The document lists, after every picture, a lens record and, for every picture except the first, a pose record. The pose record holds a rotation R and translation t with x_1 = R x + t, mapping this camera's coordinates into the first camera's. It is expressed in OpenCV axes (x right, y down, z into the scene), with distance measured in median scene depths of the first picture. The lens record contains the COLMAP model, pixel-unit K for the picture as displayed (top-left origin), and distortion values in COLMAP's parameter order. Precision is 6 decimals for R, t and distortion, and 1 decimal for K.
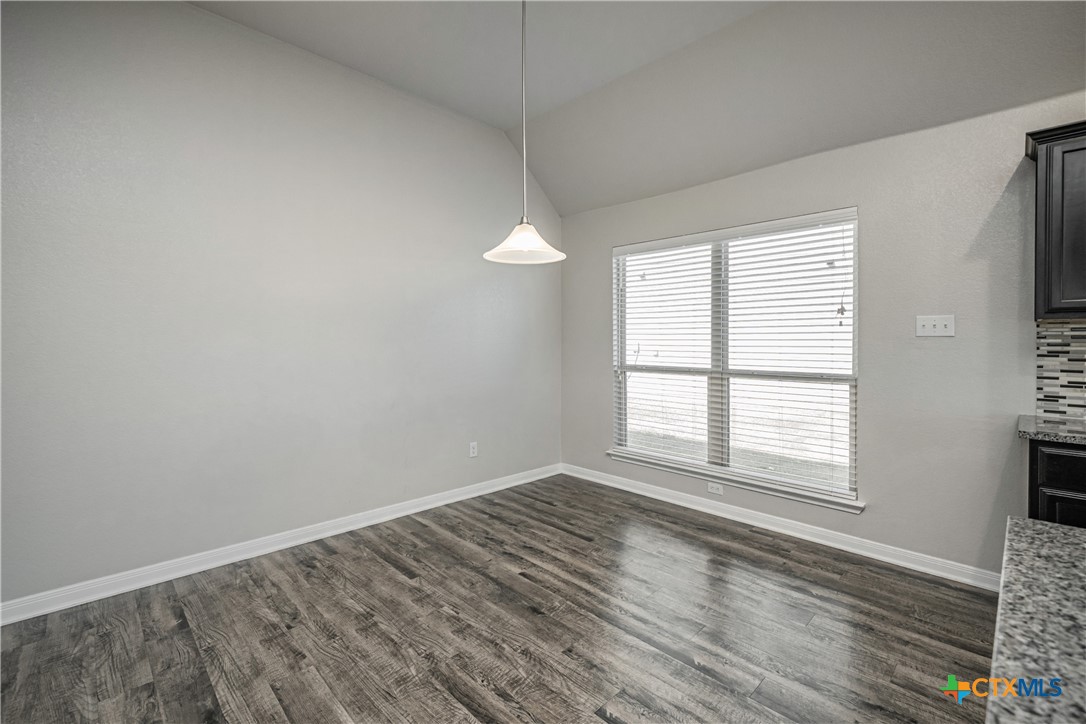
lens RADIAL K [[479.1, 0, 530.3], [0, 479.1, 346.9], [0, 0, 1]] dist [0.011275, 0.000006]
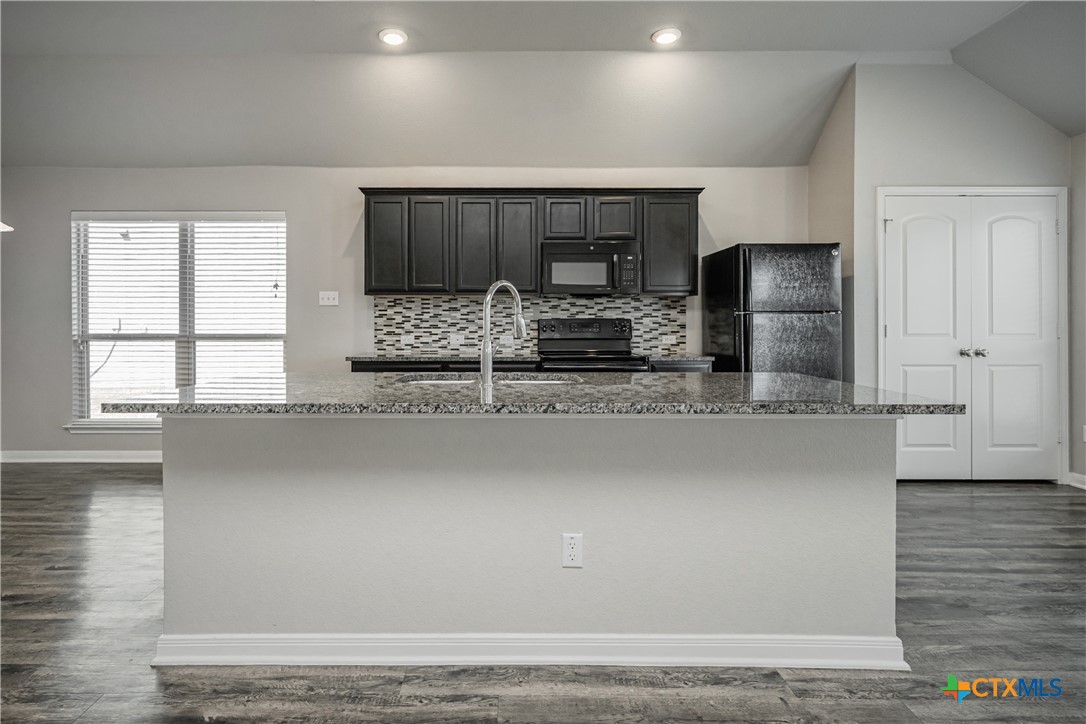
lens RADIAL K [[585.8, 0, 501.6], [0, 585.8, 316.0], [0, 0, 1]] dist [0.004945, 0.000569]
pose [[0.706074, 0.001101, 0.708138, -0.072935], [0.011556, 0.999848, -0.013076, 0.037008], [-0.708044, 0.017416, 0.705953, -0.606568]]
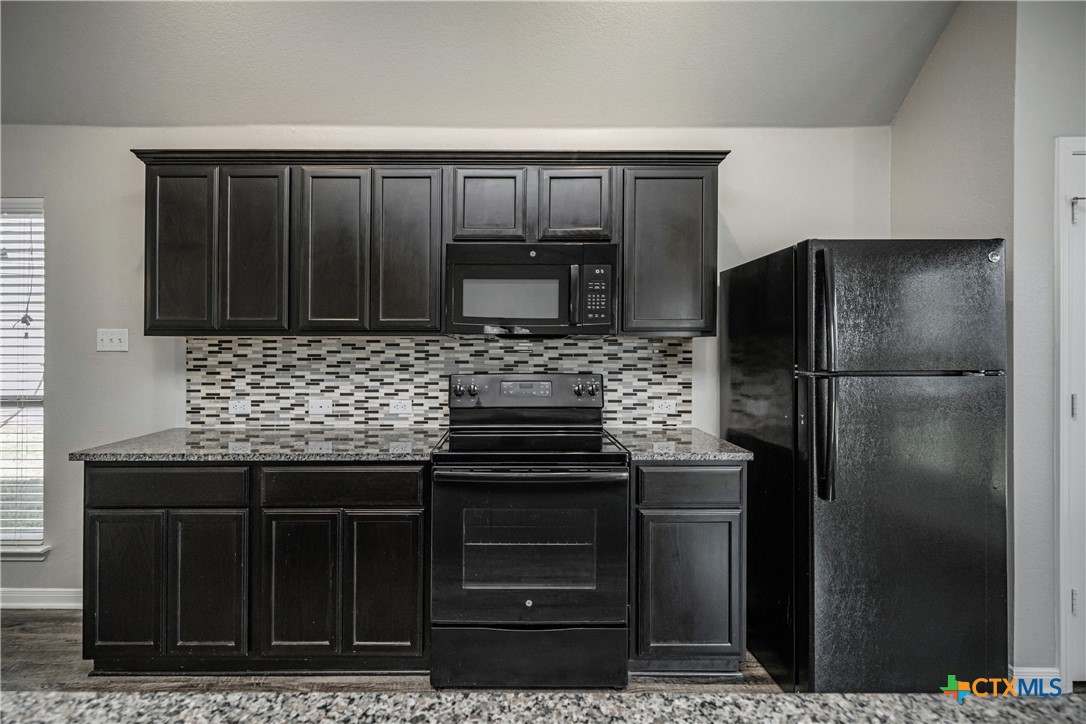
lens RADIAL K [[536.6, 0, 493.2], [0, 536.6, 350.6], [0, 0, 1]] dist [-0.000459, -0.000527]
pose [[0.705046, -0.011249, 0.709072, 0.553121], [0.011707, 0.999923, 0.004223, -0.016815], [-0.709065, 0.005324, 0.705123, -0.224882]]
